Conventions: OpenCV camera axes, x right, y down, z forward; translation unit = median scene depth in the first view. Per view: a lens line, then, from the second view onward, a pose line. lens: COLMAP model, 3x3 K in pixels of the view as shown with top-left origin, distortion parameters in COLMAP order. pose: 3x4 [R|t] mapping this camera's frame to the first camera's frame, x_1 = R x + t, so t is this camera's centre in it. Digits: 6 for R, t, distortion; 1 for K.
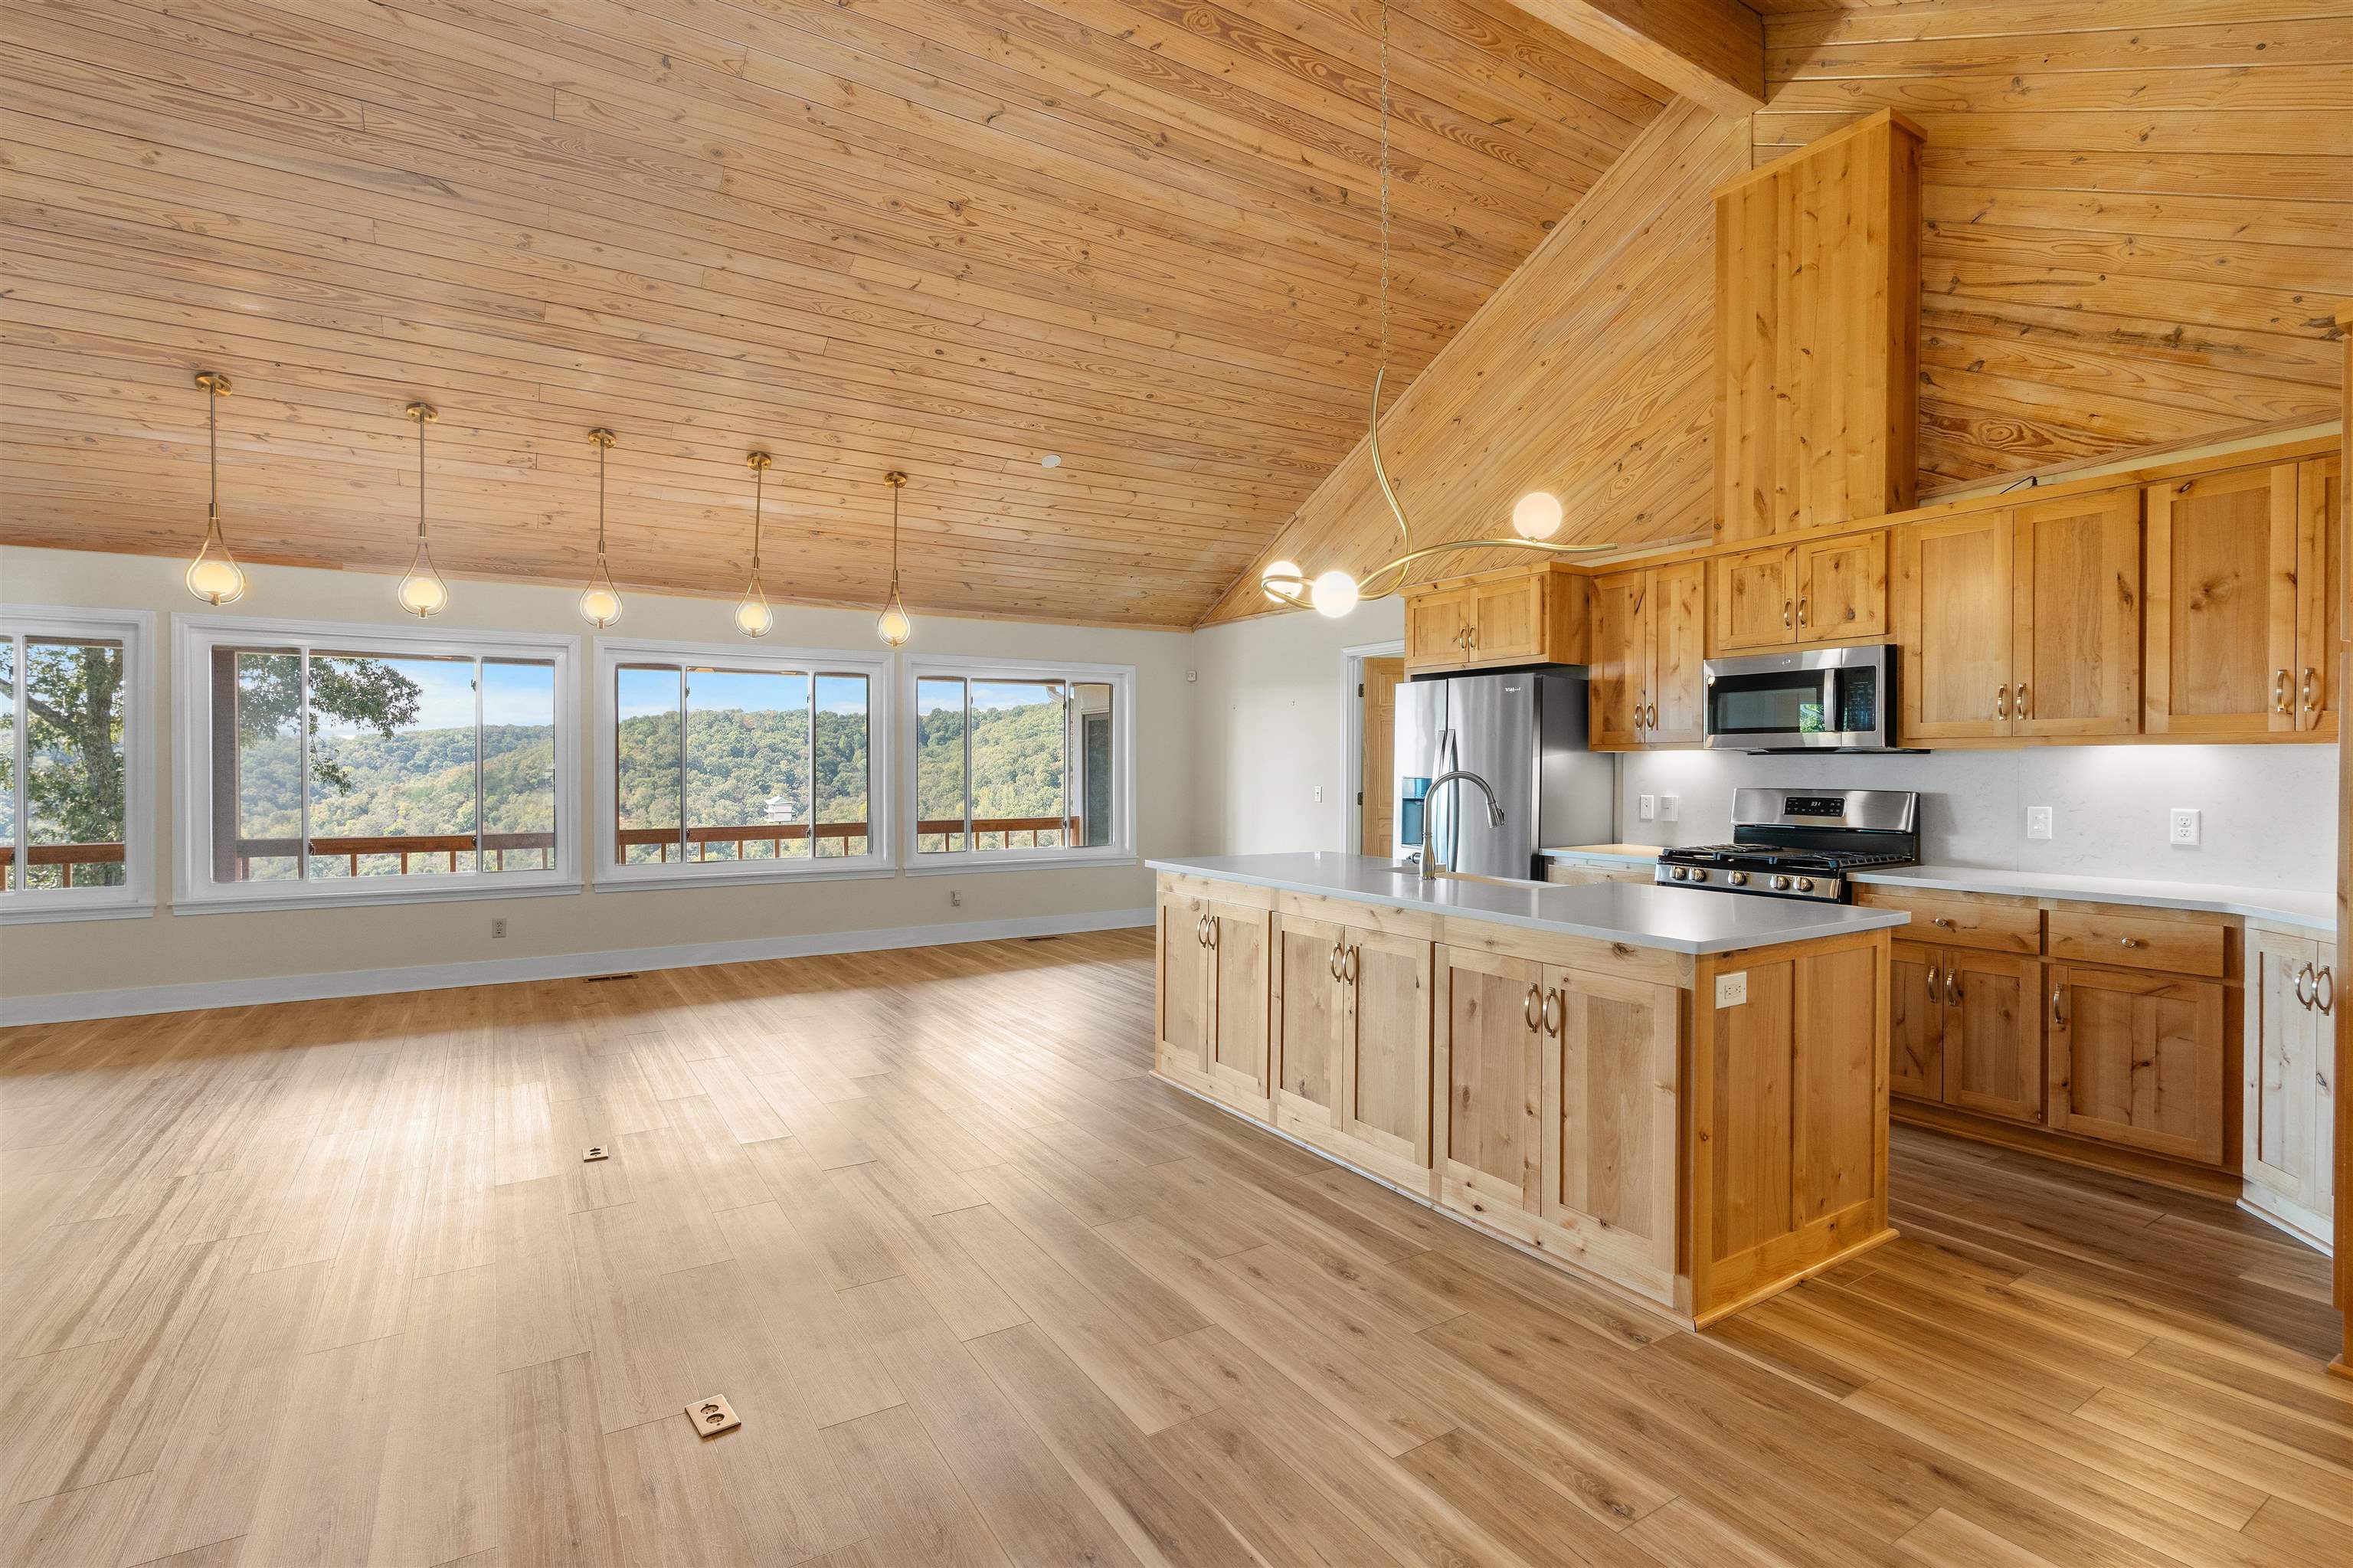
lens RADIAL K [[1098.6, 0, 1181.8], [0, 1098.6, 777.6], [0, 0, 1]] dist [-0.009860, 0.000486]
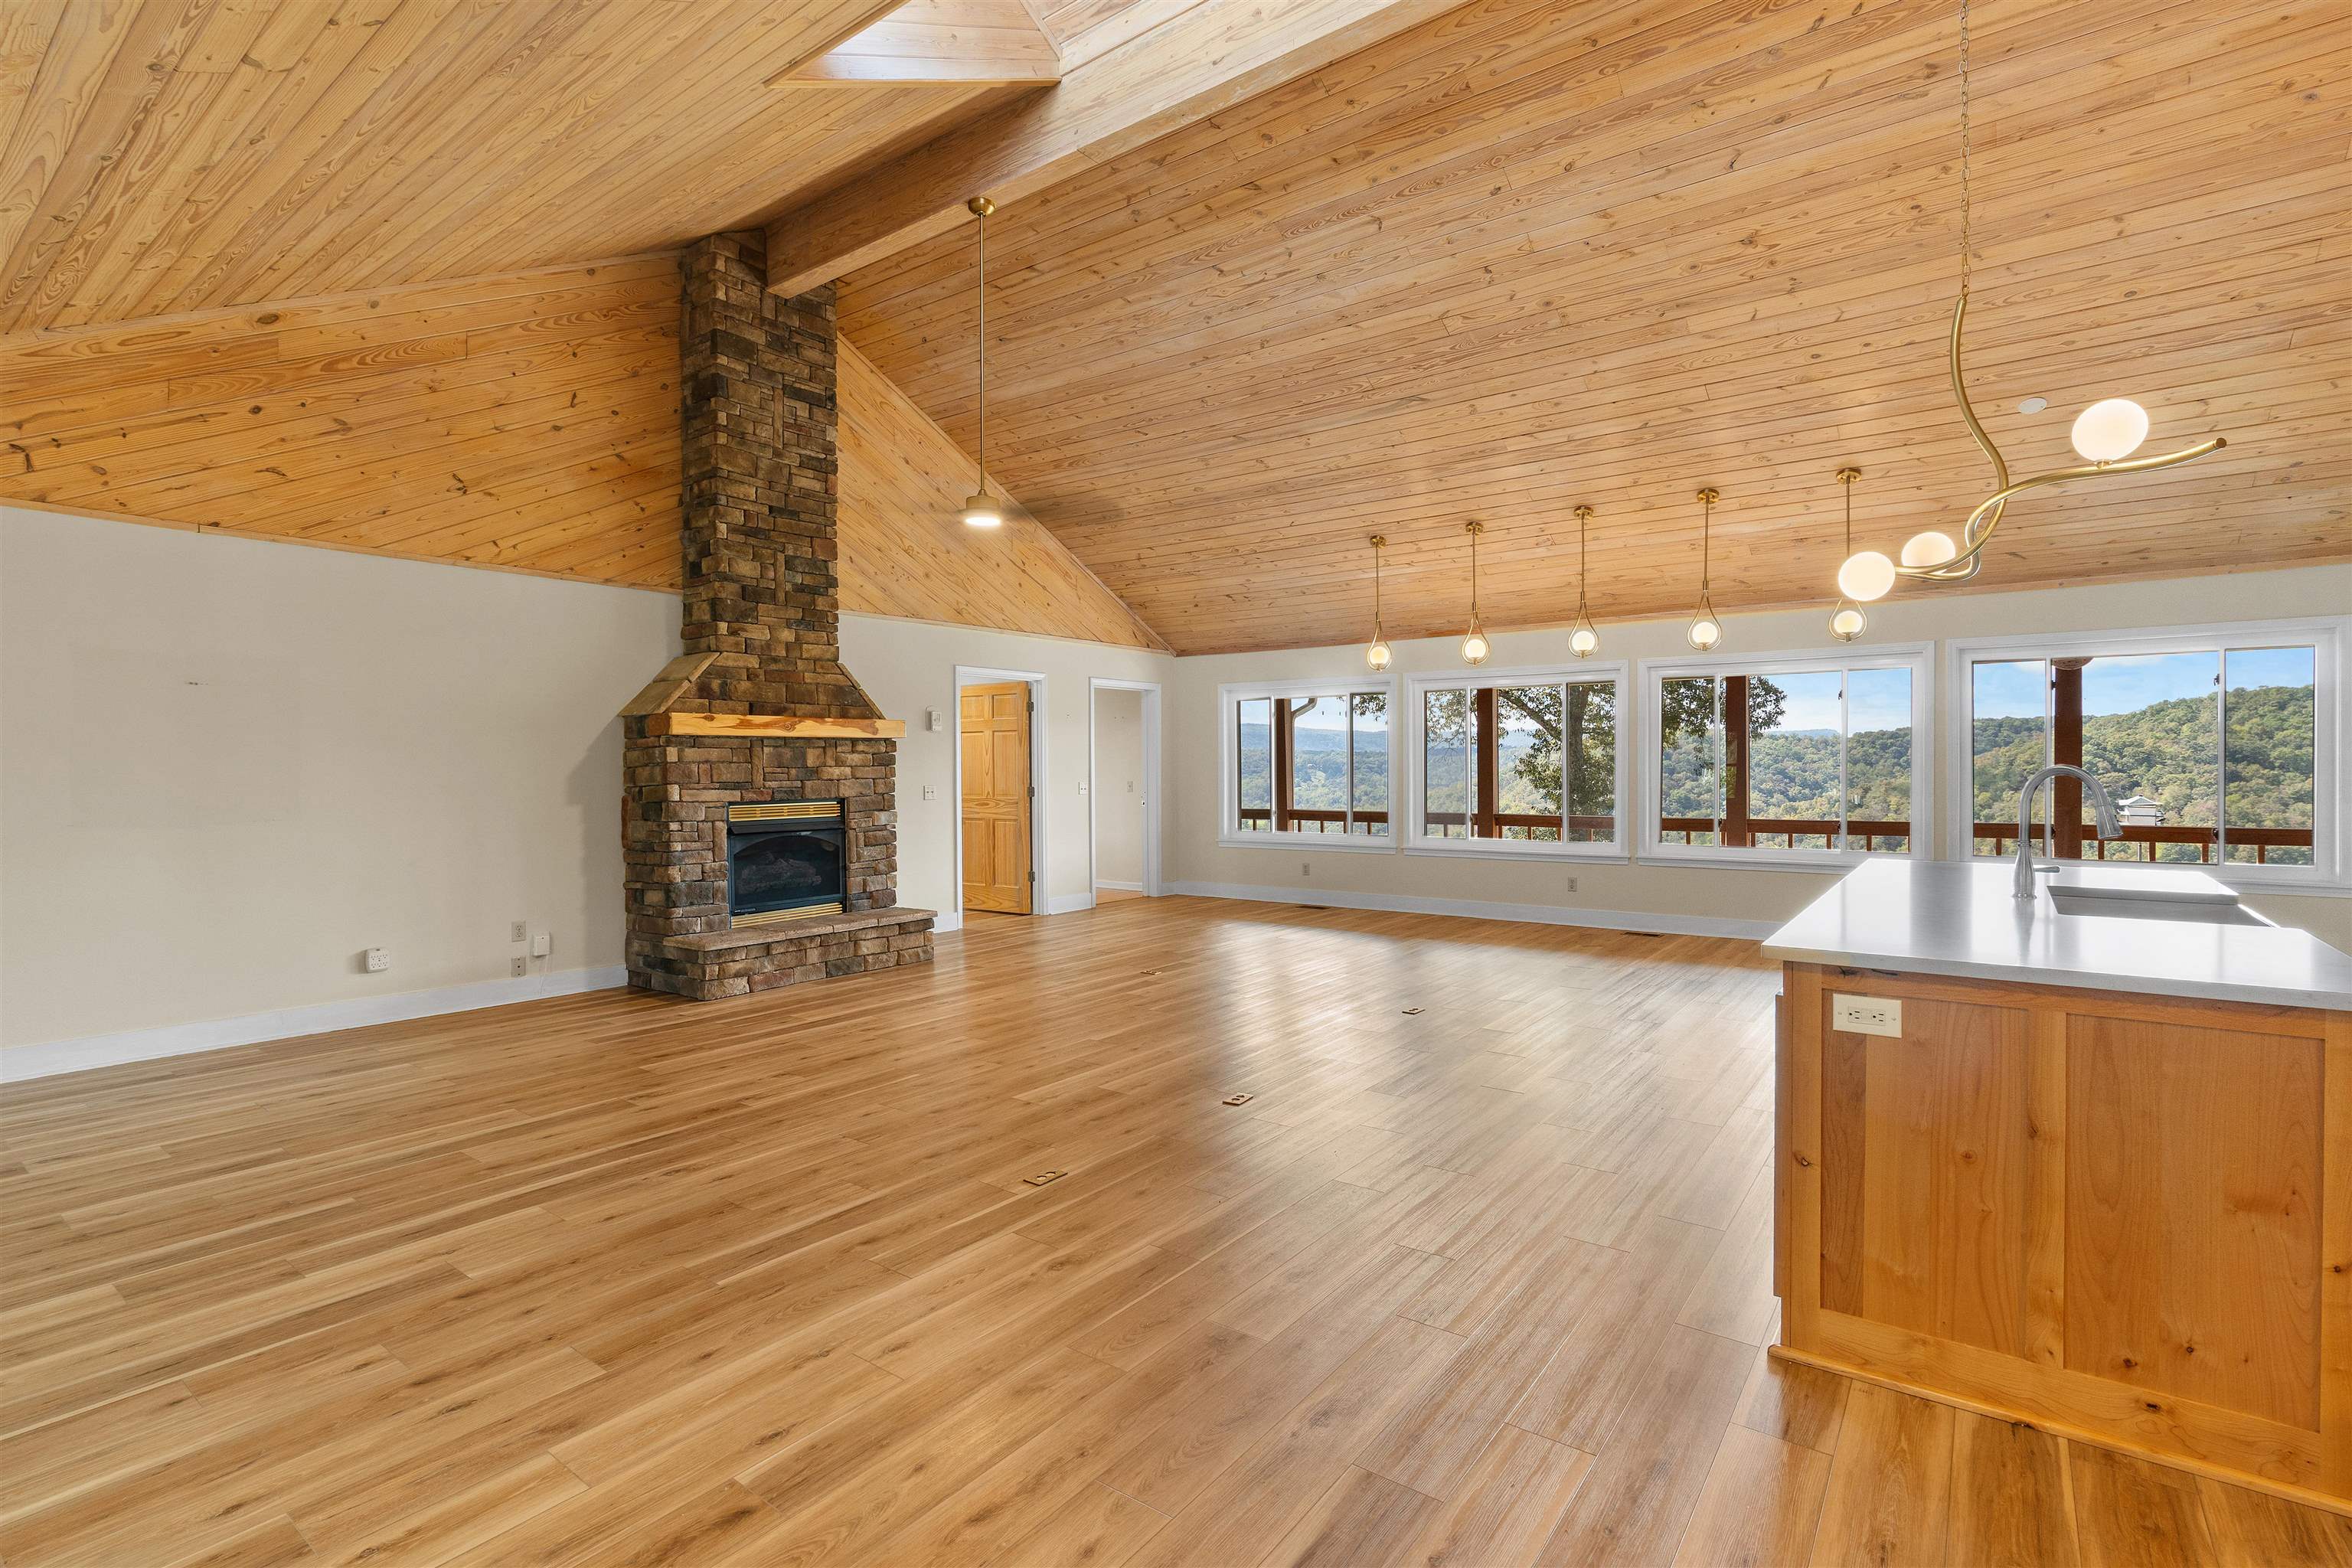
lens RADIAL K [[1098.1, 0, 1184.3], [0, 1098.1, 777.9], [0, 0, 1]] dist [-0.009860, 0.000486]
pose [[0.356563, 0.005164, -0.934257, 0.514163], [-0.001378, 0.999987, 0.005001, 0.000987], [0.934270, -0.000496, 0.356565, 0.084227]]
